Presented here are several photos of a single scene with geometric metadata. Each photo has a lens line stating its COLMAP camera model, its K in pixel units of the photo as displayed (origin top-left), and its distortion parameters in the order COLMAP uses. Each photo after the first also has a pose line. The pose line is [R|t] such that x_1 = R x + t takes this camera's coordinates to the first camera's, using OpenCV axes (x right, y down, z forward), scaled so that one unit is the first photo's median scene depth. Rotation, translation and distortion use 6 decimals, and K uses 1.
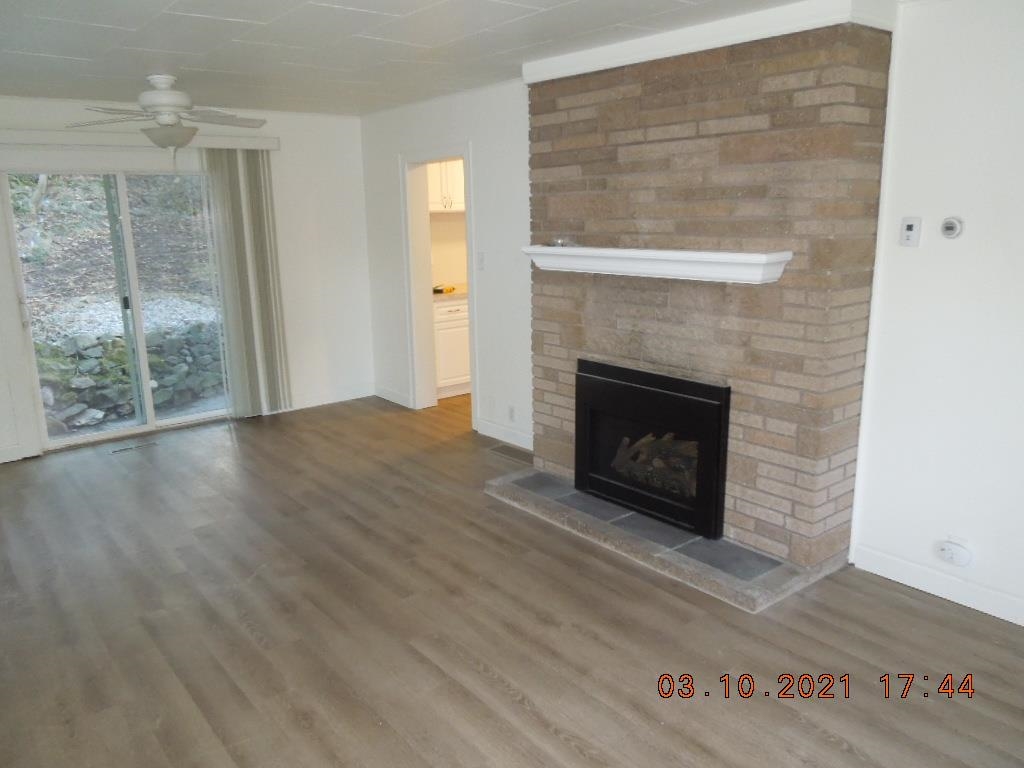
lens RADIAL K [[767.8, 0, 511.4], [0, 767.8, 385.1], [0, 0, 1]] dist [-0.021149, 0.000257]
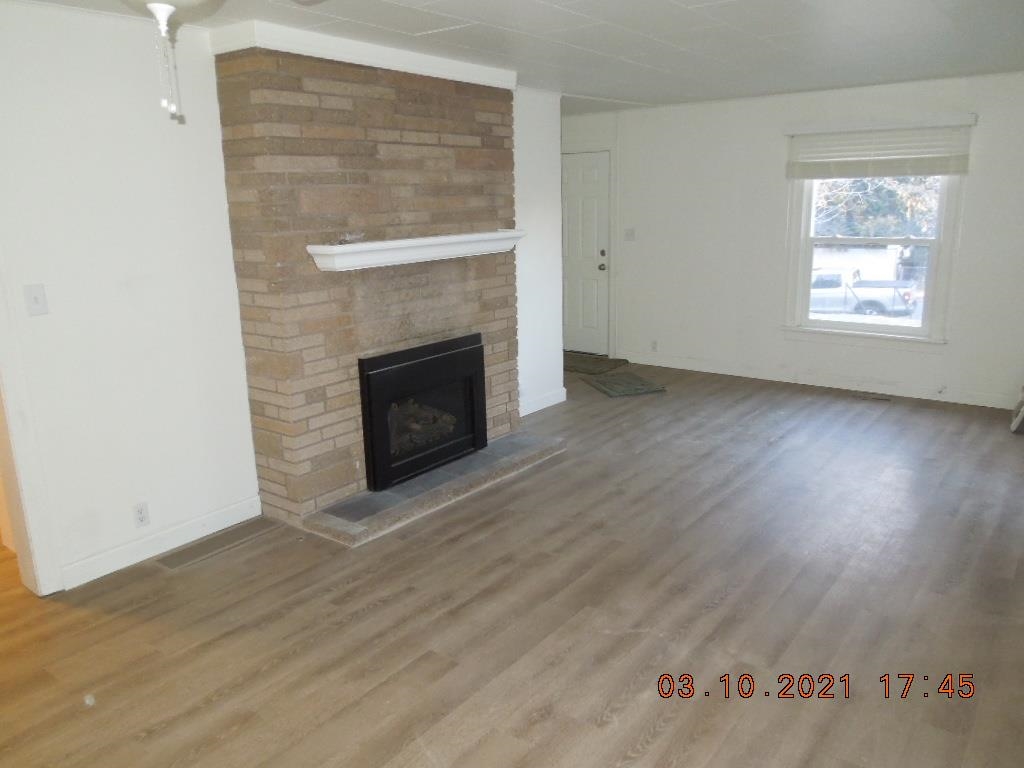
lens RADIAL K [[767.8, 0, 511.9], [0, 767.8, 383.9], [0, 0, 1]] dist [-0.021149, 0.000257]
pose [[-0.229278, -0.206384, 0.951229, -0.983588], [0.242342, 0.934385, 0.261142, -0.237317], [-0.942710, 0.290396, -0.164218, 1.114705]]
